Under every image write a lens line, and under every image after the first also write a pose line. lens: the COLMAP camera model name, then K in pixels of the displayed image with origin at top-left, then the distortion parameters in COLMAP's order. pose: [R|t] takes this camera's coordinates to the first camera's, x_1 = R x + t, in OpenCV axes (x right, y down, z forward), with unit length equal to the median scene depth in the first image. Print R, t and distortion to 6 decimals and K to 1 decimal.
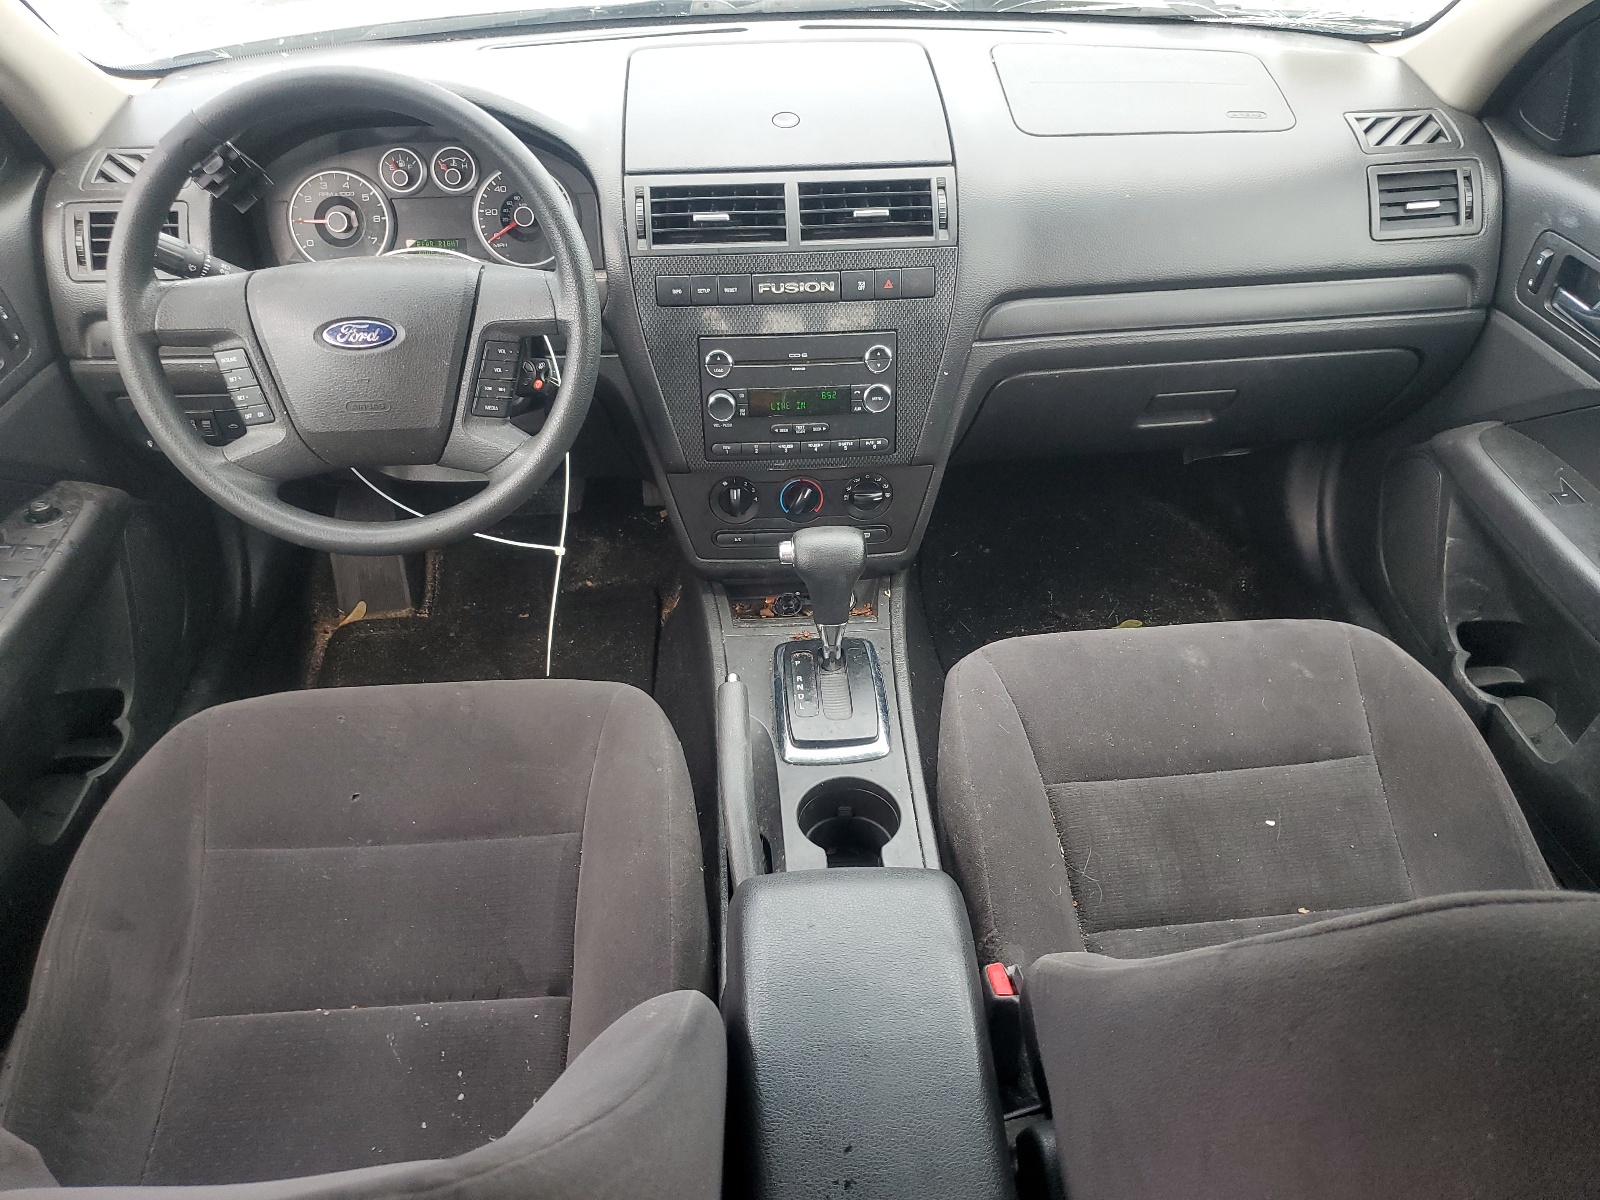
lens RADIAL K [[1224.4, 0, 797.6], [0, 1224.4, 598.7], [0, 0, 1]] dist [-0.011864, -0.002994]
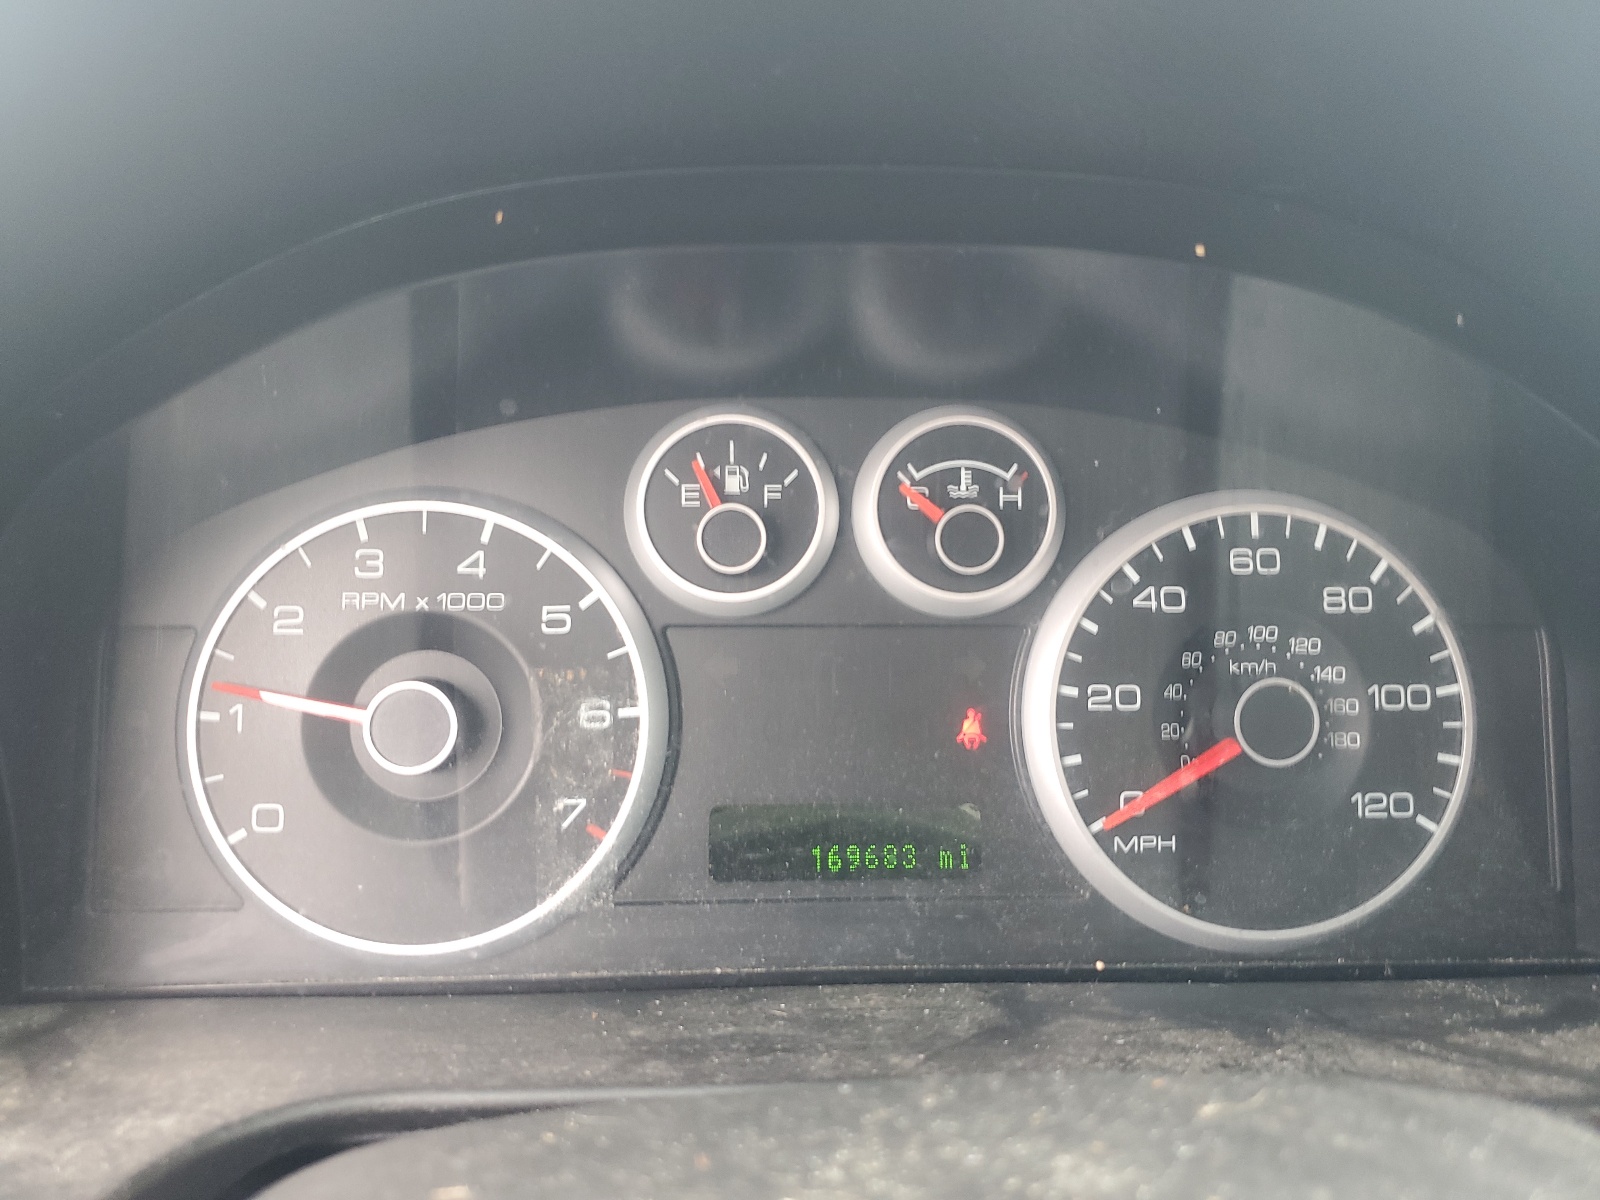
lens RADIAL K [[1224.4, 0, 800.5], [0, 1224.4, 602.3], [0, 0, 1]] dist [-0.011864, -0.002994]
pose [[0.999738, 0.022868, 0.000252, -0.309635], [-0.021542, 0.945352, -0.325338, -0.261016], [-0.007679, 0.325248, 0.945598, 0.790587]]
